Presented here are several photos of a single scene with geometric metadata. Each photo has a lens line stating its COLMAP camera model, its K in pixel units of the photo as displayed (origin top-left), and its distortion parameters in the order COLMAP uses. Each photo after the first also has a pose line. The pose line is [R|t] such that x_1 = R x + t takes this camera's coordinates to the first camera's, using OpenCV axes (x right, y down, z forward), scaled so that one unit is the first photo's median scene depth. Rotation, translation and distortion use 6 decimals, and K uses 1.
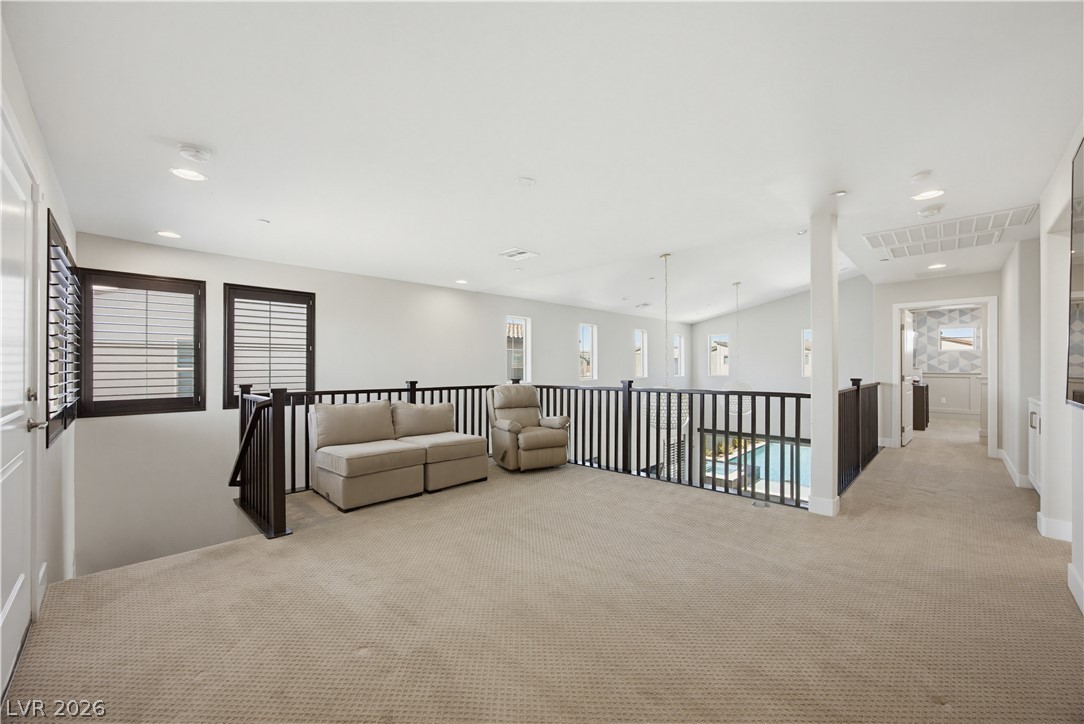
lens RADIAL K [[417.1, 0, 552.4], [0, 417.1, 359.1], [0, 0, 1]] dist [-0.009179, 0.000428]
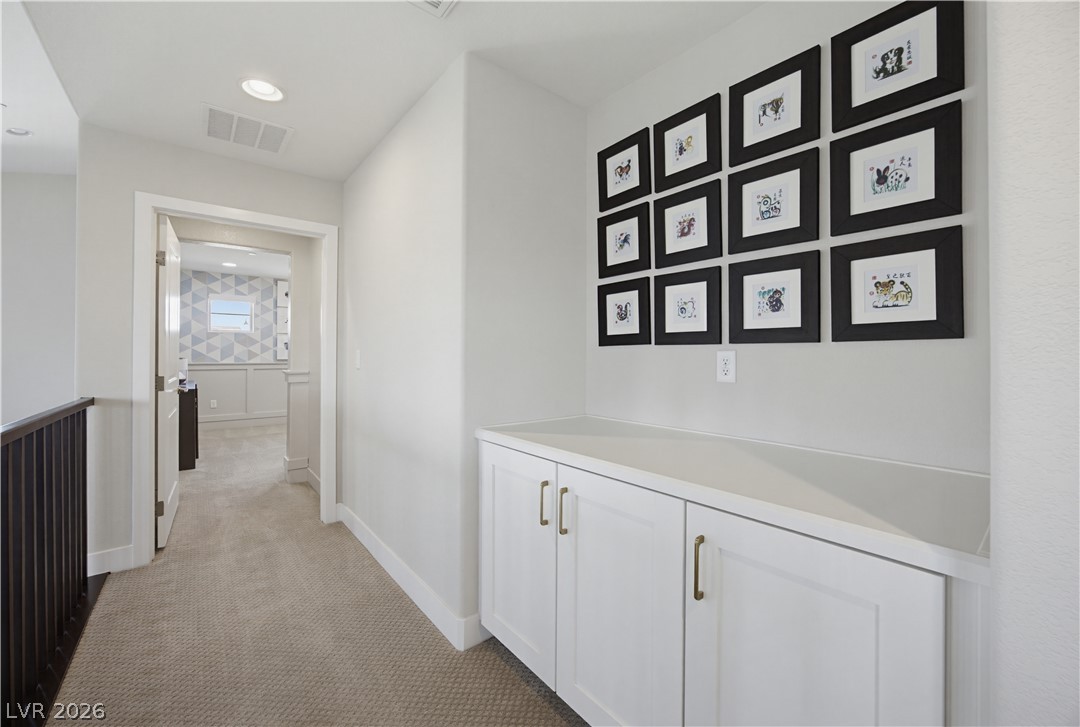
lens RADIAL K [[433.9, 0, 538.3], [0, 433.9, 356.2], [0, 0, 1]] dist [-0.001102, 0.000063]
pose [[0.135004, -0.003479, 0.990839, 0.358591], [-0.018824, 0.999804, 0.006076, 0.007491], [-0.990666, -0.019472, 0.134912, 0.435342]]
